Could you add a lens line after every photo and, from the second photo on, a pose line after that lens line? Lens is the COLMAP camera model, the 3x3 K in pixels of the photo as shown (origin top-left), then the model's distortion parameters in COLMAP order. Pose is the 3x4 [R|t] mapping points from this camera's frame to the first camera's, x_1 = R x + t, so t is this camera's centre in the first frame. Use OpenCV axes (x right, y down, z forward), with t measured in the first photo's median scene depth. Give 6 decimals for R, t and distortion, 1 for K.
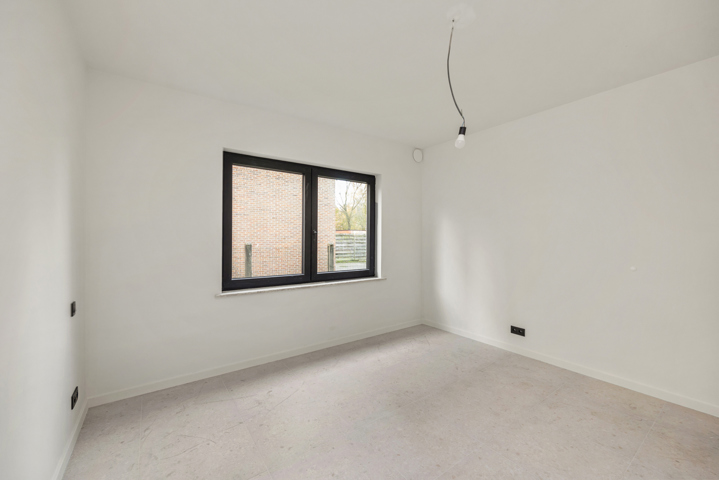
lens RADIAL K [[294.1, 0, 359.4], [0, 294.1, 242.1], [0, 0, 1]] dist [0.001279, -0.000089]
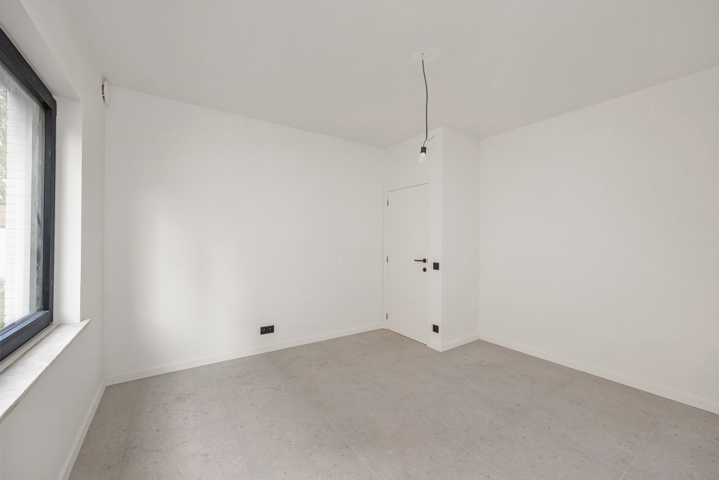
lens RADIAL K [[294.1, 0, 357.6], [0, 294.1, 241.0], [0, 0, 1]] dist [0.001279, -0.000089]
pose [[0.010143, -0.003443, 0.999943, -0.511907], [0.003388, 0.999988, 0.003409, -0.006558], [-0.999943, 0.003353, 0.010154, 0.736725]]
